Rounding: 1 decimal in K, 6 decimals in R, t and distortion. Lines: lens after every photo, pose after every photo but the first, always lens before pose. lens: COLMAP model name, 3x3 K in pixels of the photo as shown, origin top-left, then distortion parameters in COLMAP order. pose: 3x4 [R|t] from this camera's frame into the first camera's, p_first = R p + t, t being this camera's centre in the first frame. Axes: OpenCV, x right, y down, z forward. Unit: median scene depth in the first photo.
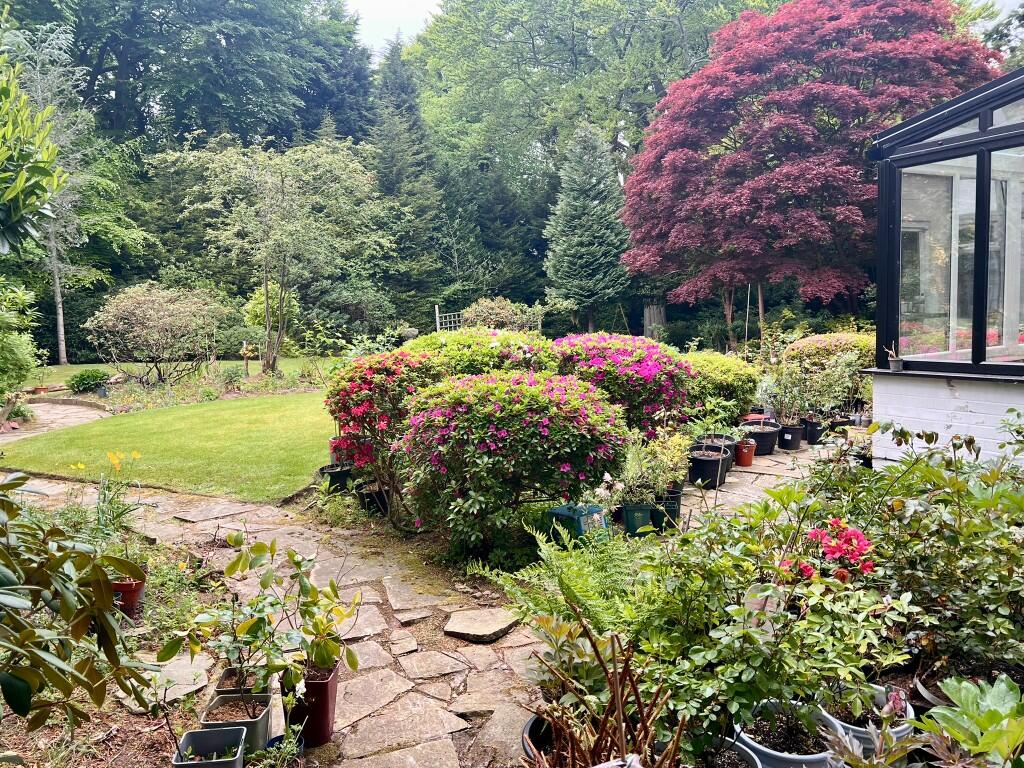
lens RADIAL K [[770.1, 0, 512.9], [0, 770.1, 385.4], [0, 0, 1]] dist [0.035771, -0.013540]
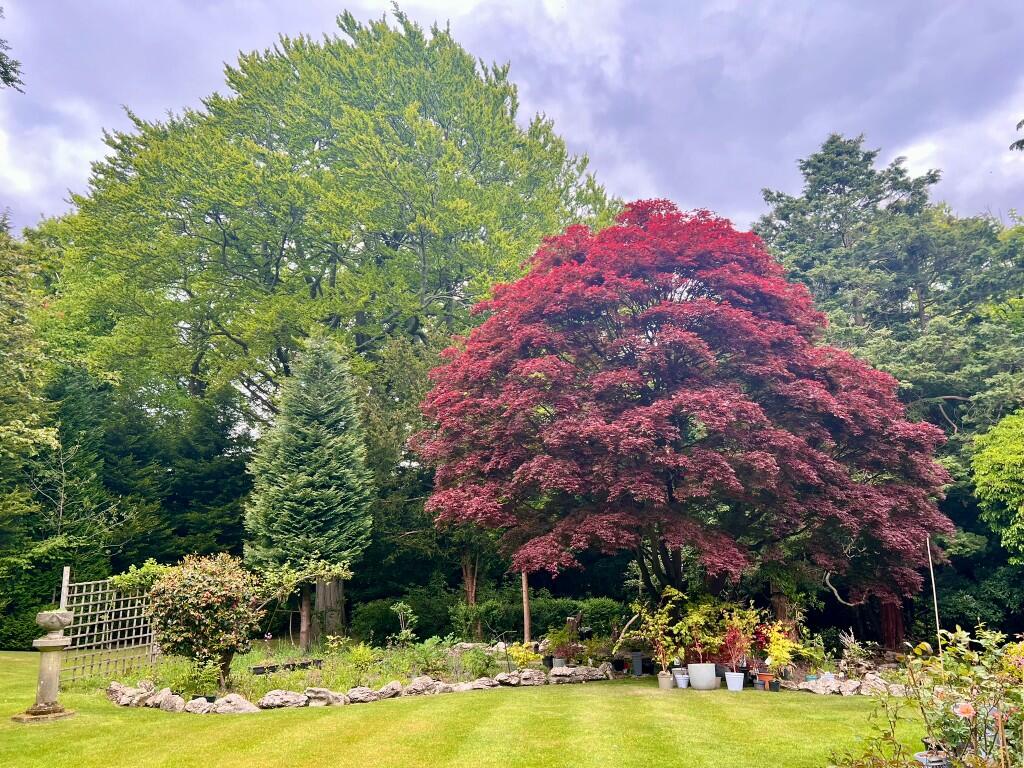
lens RADIAL K [[770.1, 0, 511.9], [0, 770.1, 380.9], [0, 0, 1]] dist [0.035771, -0.013540]
pose [[0.866118, 0.148353, 0.477316, -0.105117], [0.027377, 0.939425, -0.341658, -0.024189], [-0.499089, 0.308984, 0.809592, 0.294798]]
